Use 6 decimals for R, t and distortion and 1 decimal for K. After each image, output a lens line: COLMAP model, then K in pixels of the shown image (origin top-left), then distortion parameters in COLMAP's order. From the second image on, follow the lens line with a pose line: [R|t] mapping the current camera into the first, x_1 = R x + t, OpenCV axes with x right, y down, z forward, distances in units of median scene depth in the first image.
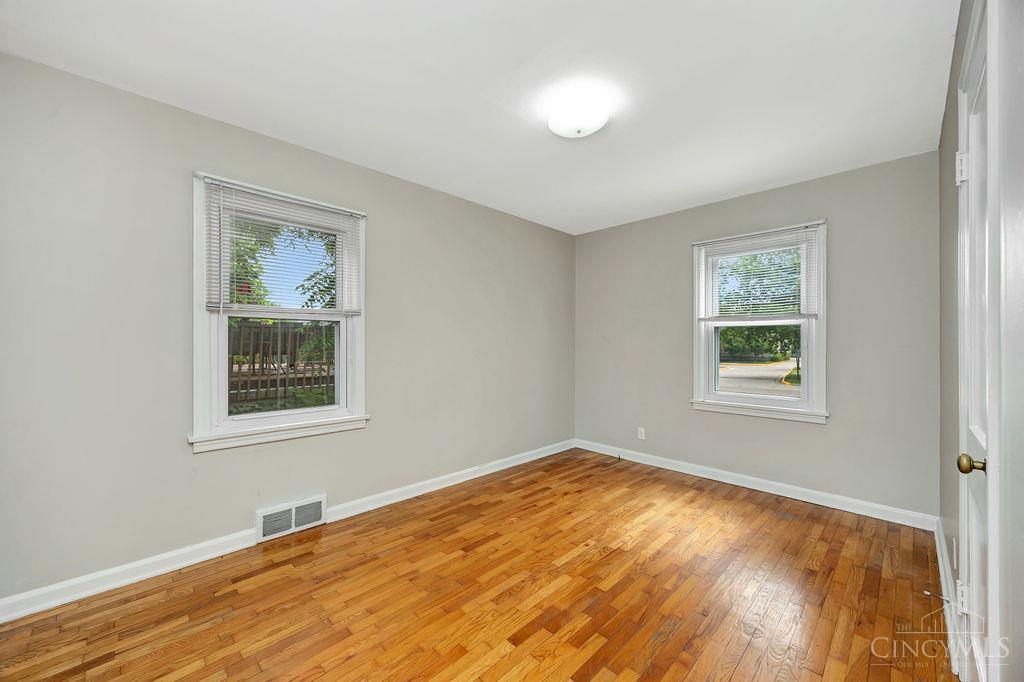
lens RADIAL K [[393.7, 0, 510.5], [0, 393.7, 342.4], [0, 0, 1]] dist [0.000045, -0.000242]
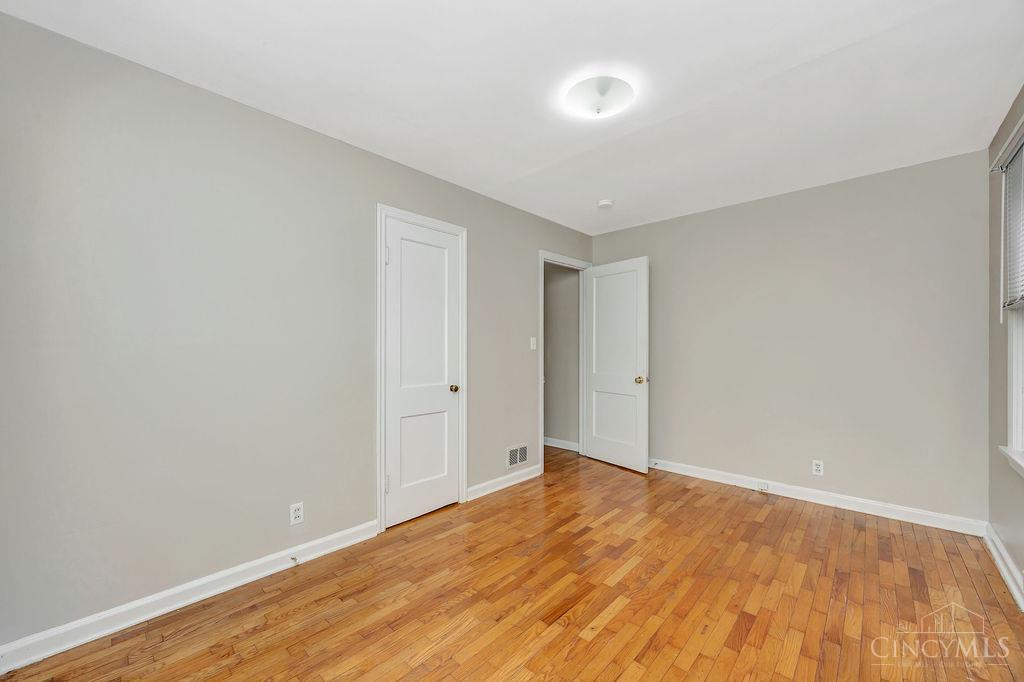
lens RADIAL K [[393.7, 0, 510.5], [0, 393.7, 342.4], [0, 0, 1]] dist [0.000045, -0.000242]
pose [[-0.999182, -0.001743, -0.040407, 0.422356], [-0.001073, 0.999862, -0.016603, 0.006752], [0.040431, -0.016546, -0.999045, 1.945771]]
